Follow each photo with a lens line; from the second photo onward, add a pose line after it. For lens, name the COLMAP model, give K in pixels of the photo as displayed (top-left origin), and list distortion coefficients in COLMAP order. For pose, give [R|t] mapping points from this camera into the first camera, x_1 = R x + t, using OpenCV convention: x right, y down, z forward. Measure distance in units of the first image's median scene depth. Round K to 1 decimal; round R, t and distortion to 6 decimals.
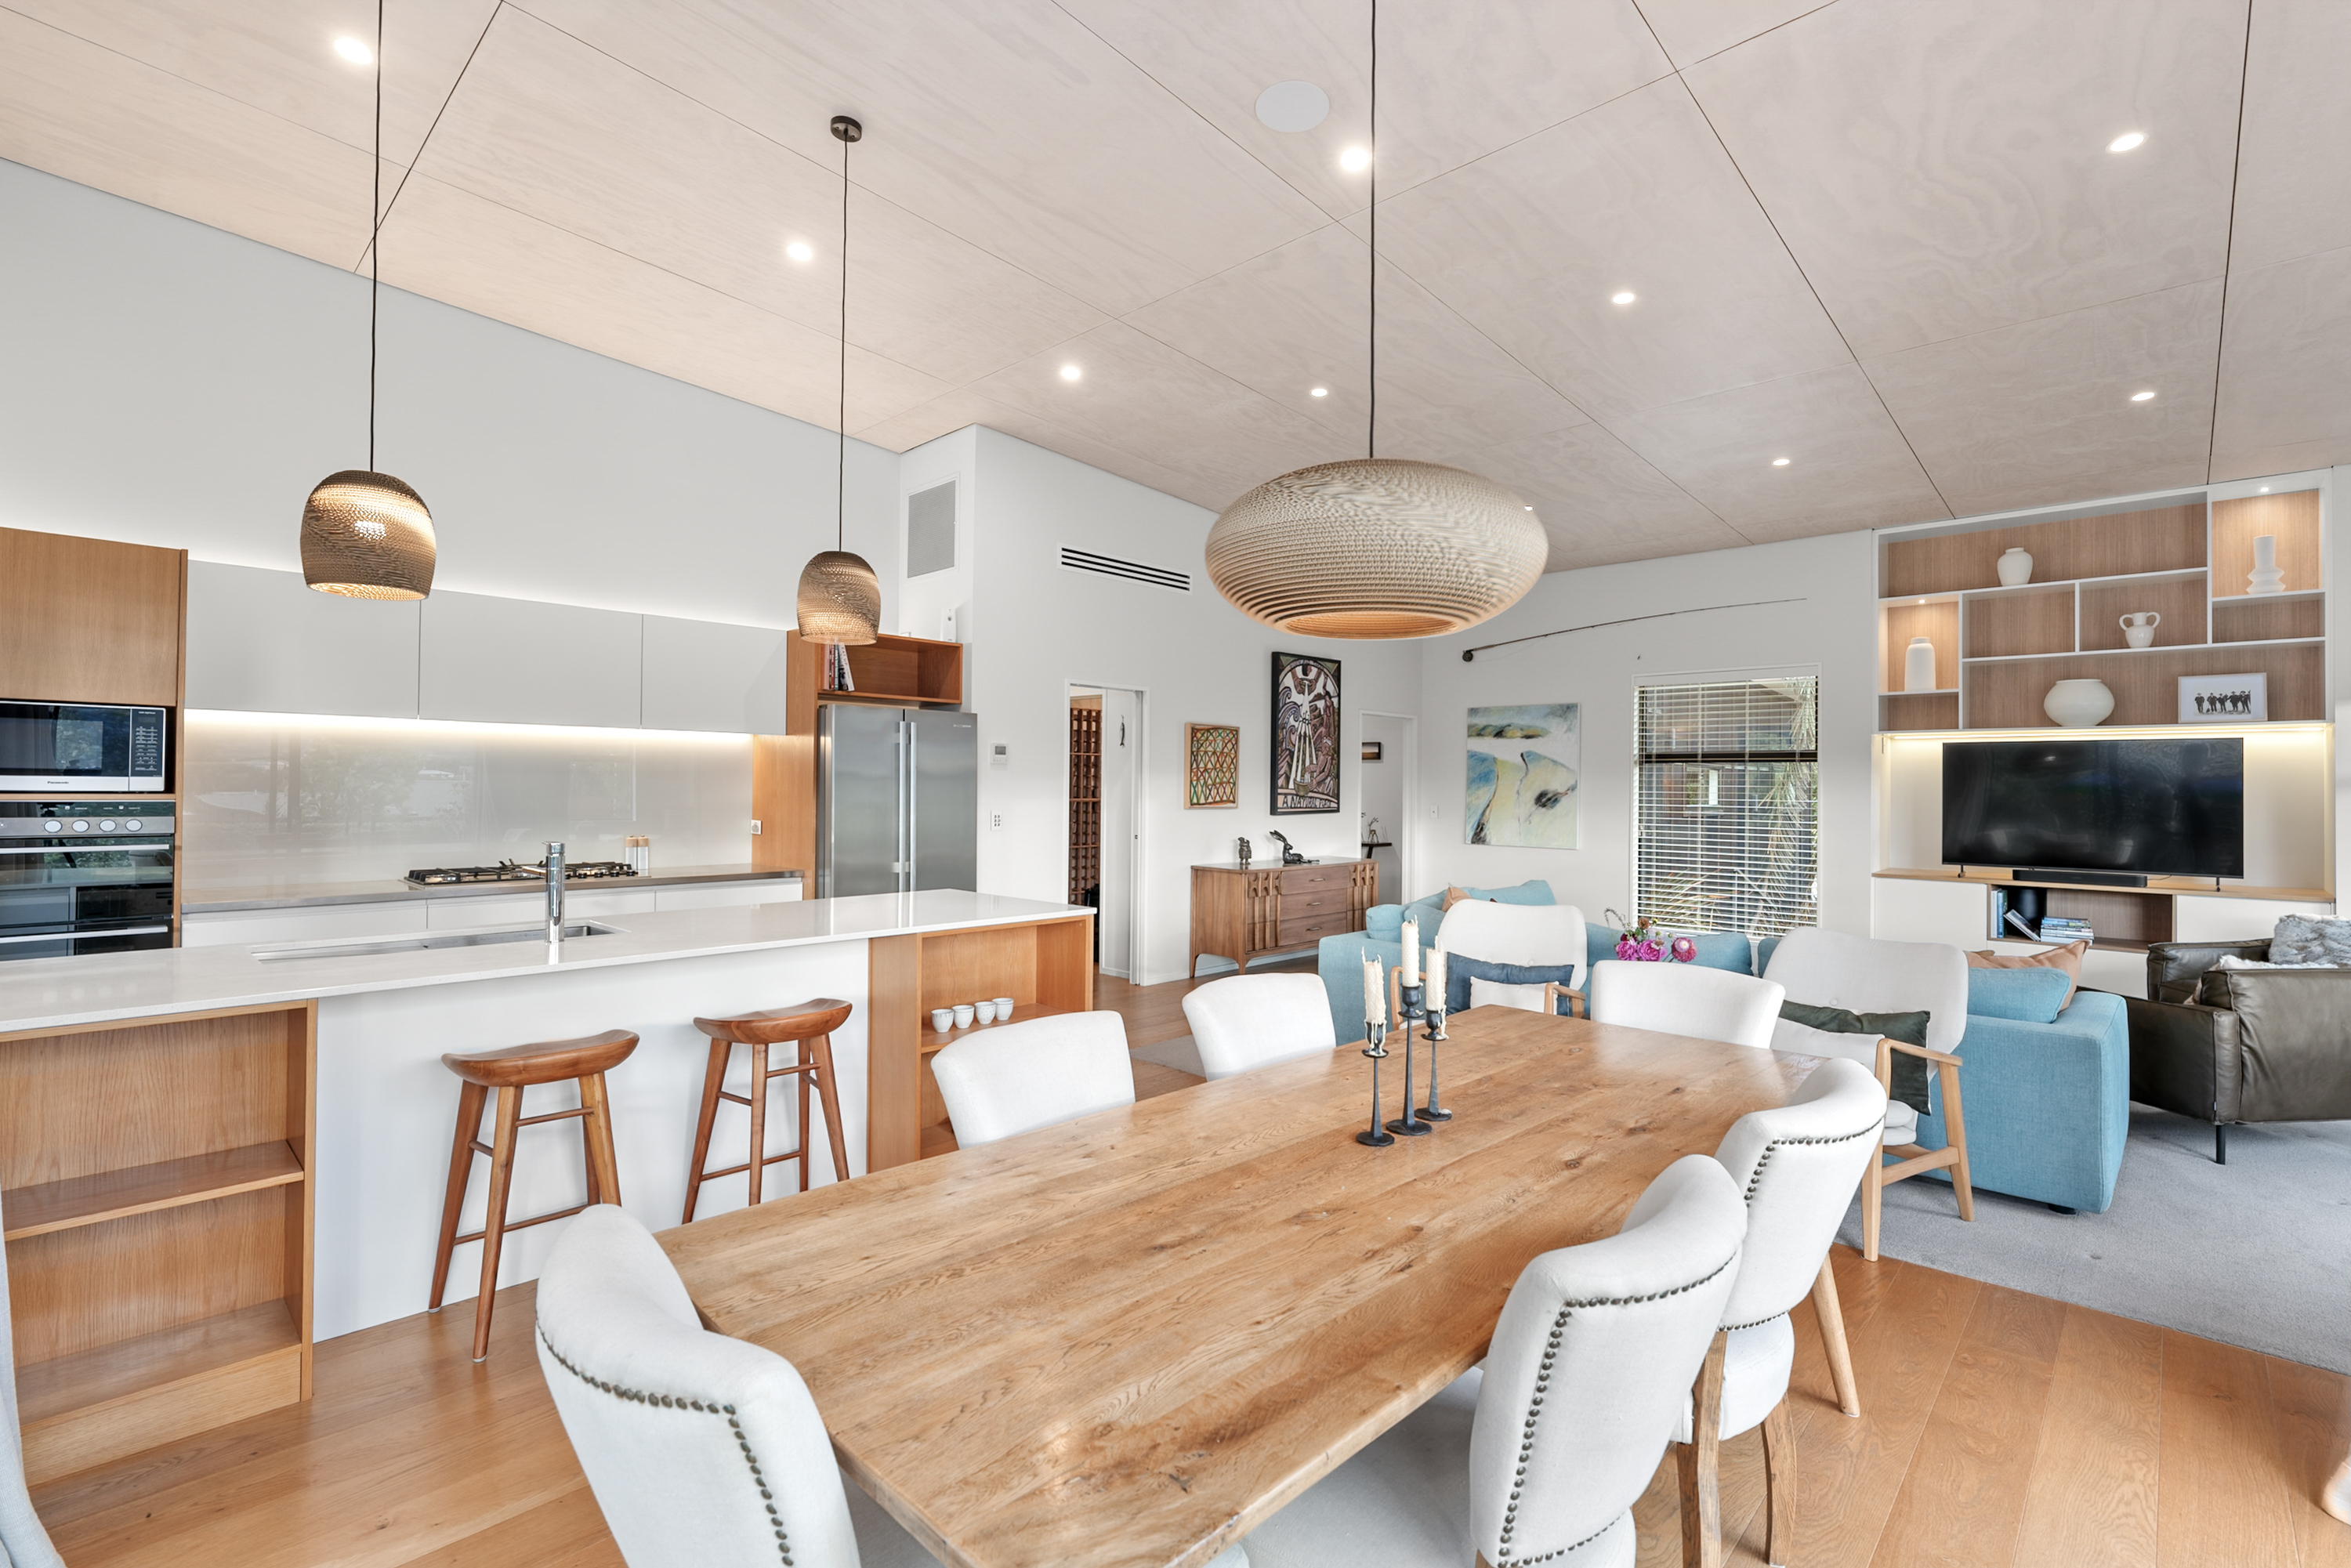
lens RADIAL K [[1060.9, 0, 1178.9], [0, 1060.9, 770.1], [0, 0, 1]] dist [0.000337, 0.000606]
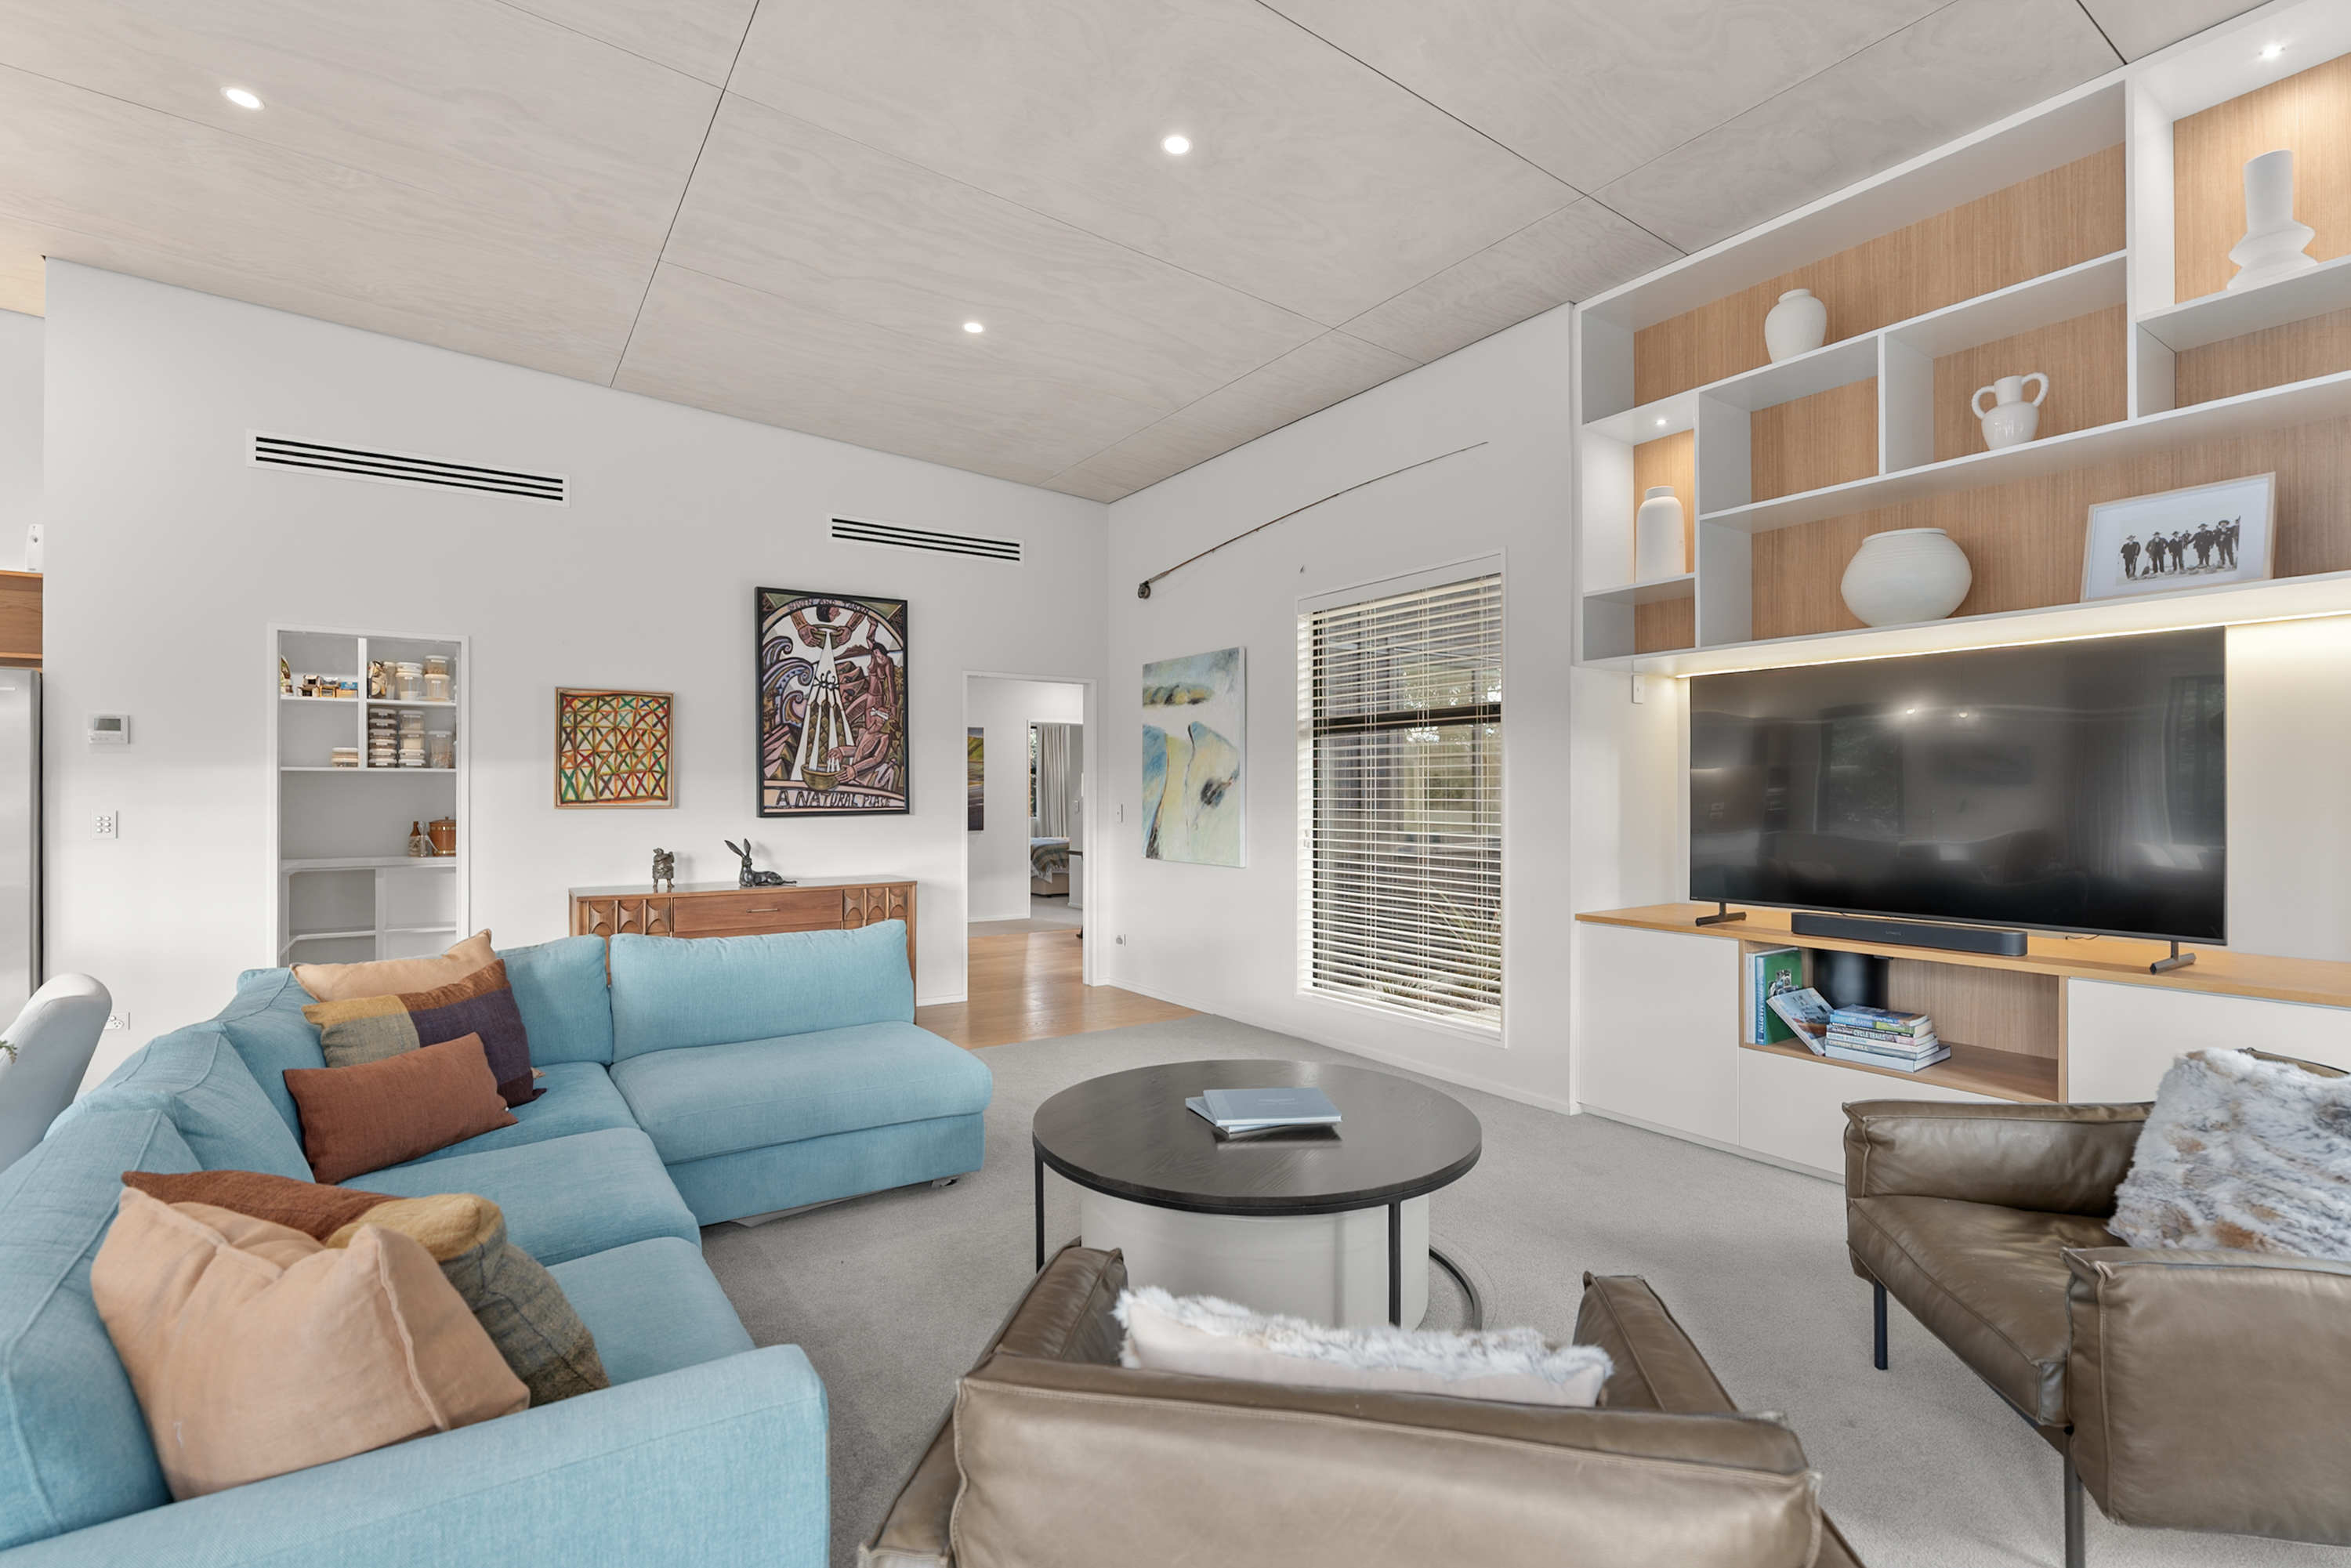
lens RADIAL K [[1071.3, 0, 1166.5], [0, 1071.3, 794.9], [0, 0, 1]] dist [-0.010161, 0.000021]
pose [[0.974534, -0.009602, -0.224033, 0.521905], [0.012834, 0.999833, 0.012974, 0.021824], [0.223871, -0.015519, 0.974495, 0.366179]]
